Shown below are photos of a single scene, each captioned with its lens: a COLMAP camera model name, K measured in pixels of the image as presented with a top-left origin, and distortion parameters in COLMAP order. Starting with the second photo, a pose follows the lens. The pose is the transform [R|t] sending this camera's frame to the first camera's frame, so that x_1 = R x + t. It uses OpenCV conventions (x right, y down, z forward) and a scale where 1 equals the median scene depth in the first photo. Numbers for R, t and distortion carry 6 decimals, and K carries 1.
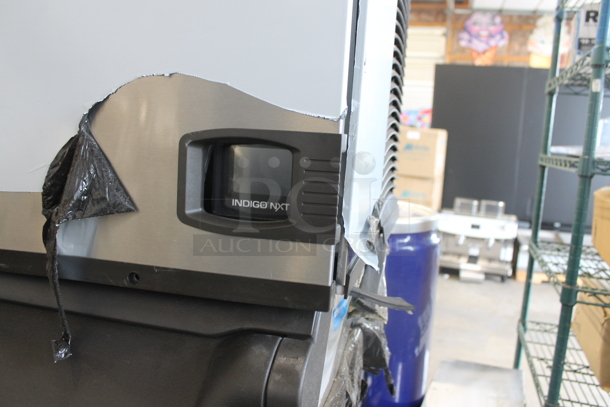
lens RADIAL K [[522.1, 0, 302.8], [0, 522.1, 205.8], [0, 0, 1]] dist [-0.160415, 0.142827]
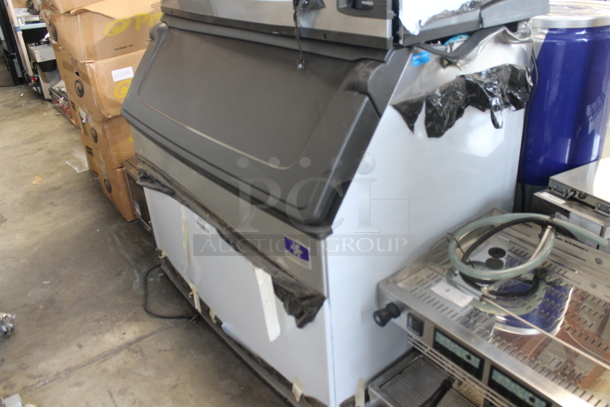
lens RADIAL K [[525.9, 0, 305.0], [0, 525.9, 203.5], [0, 0, 1]] dist [-0.163644, 0.147427]
pose [[0.771586, 0.191881, -0.606496, 1.263184], [0.029857, 0.941447, 0.335835, 0.062501], [0.635424, -0.277234, 0.720678, -1.072691]]
